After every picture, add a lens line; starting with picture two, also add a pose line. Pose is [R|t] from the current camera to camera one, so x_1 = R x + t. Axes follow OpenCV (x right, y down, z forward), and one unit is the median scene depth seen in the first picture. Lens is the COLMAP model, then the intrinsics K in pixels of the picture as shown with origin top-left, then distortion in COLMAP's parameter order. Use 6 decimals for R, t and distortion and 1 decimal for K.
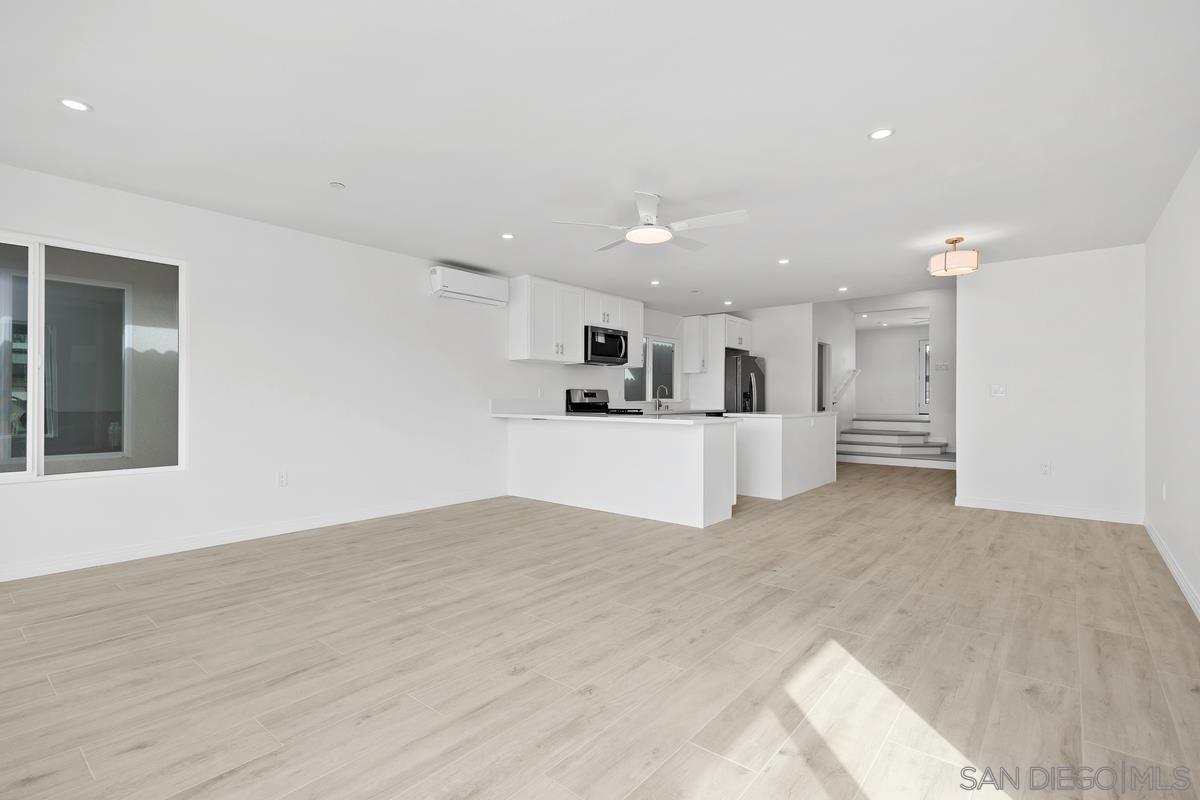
lens RADIAL K [[559.8, 0, 594.0], [0, 559.8, 395.5], [0, 0, 1]] dist [0.002697, -0.001604]
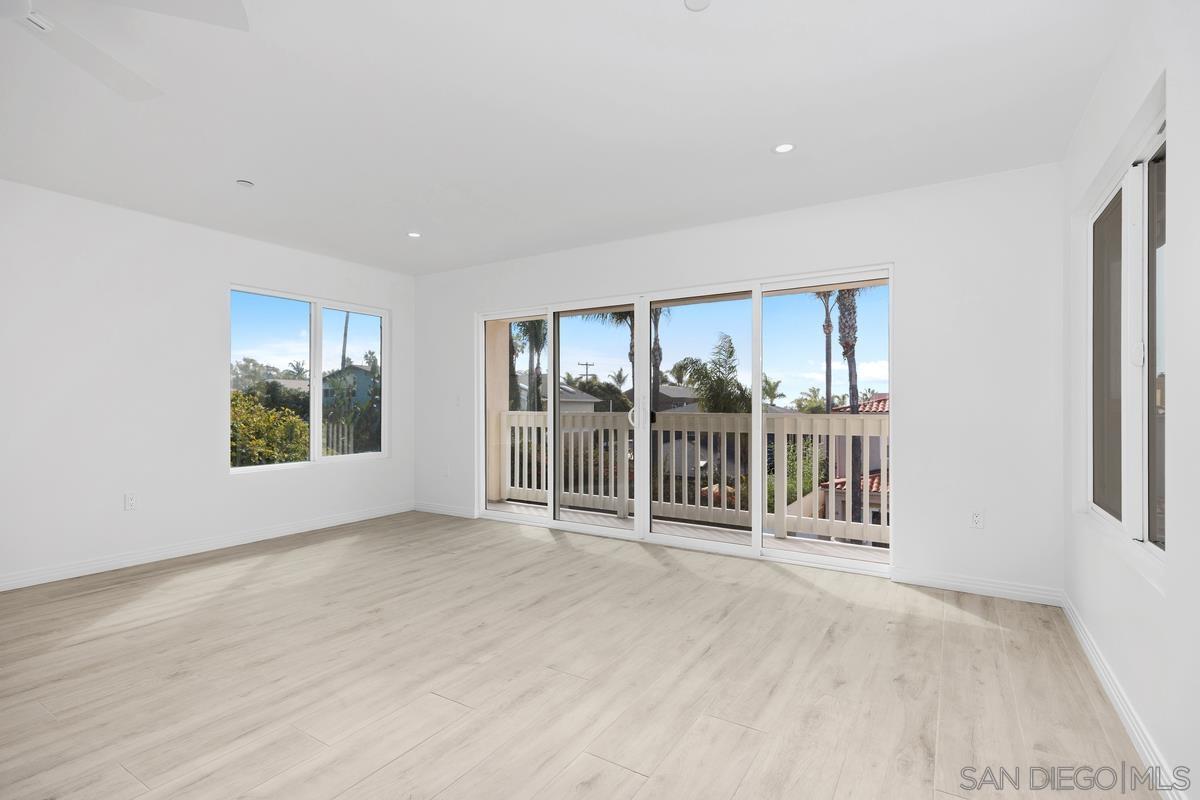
lens RADIAL K [[559.8, 0, 598.8], [0, 559.8, 405.6], [0, 0, 1]] dist [0.002697, -0.001604]
pose [[-0.989951, -0.006301, -0.141274, -0.396071], [-0.005047, 0.999945, -0.009235, 0.003082], [0.141324, -0.008430, -0.989928, 2.012751]]
